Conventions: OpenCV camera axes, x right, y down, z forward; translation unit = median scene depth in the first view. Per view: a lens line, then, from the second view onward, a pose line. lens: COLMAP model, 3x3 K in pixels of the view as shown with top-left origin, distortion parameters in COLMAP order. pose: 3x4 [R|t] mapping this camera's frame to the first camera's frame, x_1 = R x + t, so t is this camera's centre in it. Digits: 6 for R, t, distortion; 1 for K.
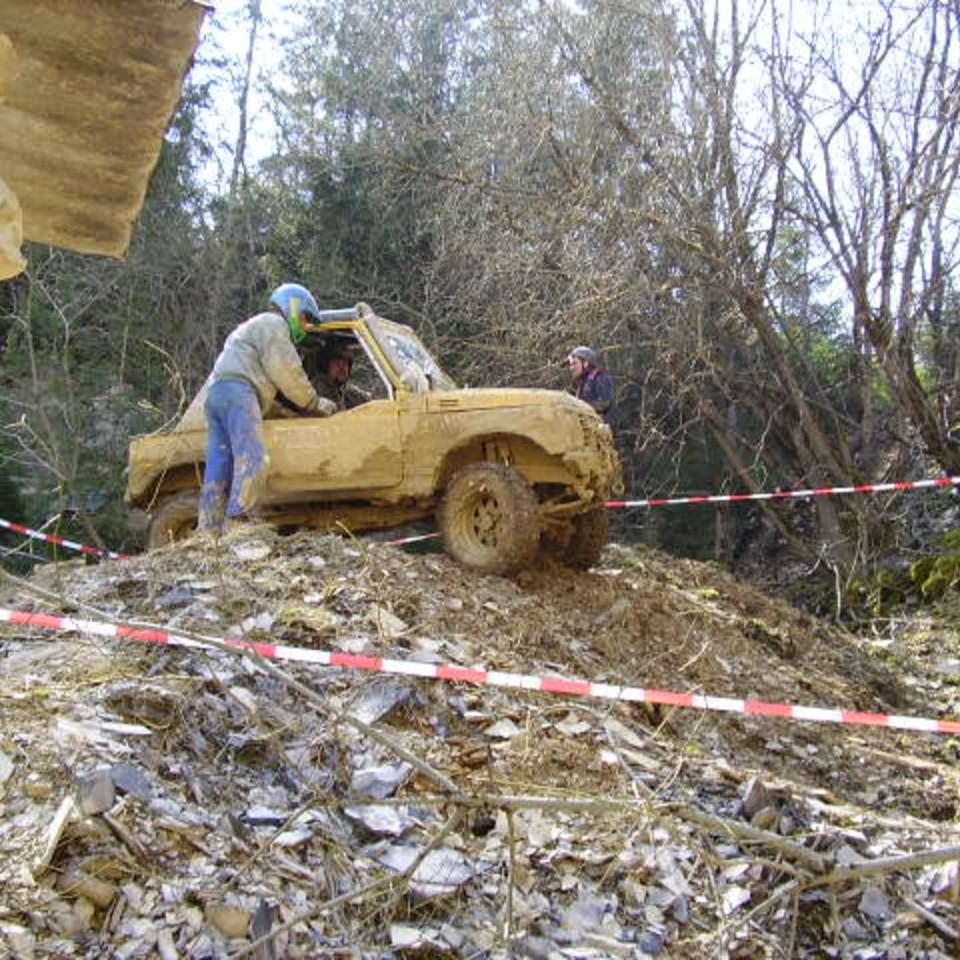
lens RADIAL K [[385.8, 0, 480.2], [0, 385.8, 476.0], [0, 0, 1]] dist [0.002703, 0.001000]
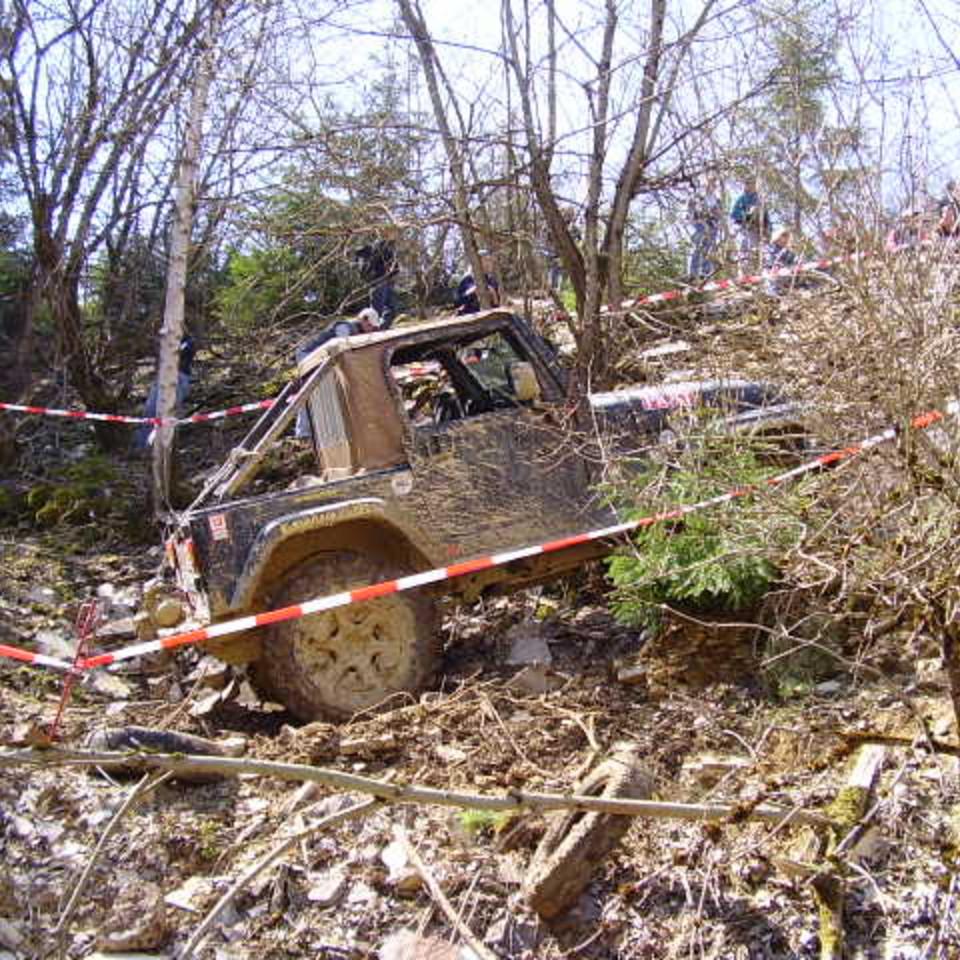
lens RADIAL K [[385.8, 0, 479.5], [0, 385.8, 484.0], [0, 0, 1]] dist [0.002703, 0.001000]
pose [[0.973322, 0.212554, 0.086404, 2.145376], [-0.213185, 0.977010, -0.001970, -0.030288], [-0.084836, -0.016503, 0.996258, -0.090039]]
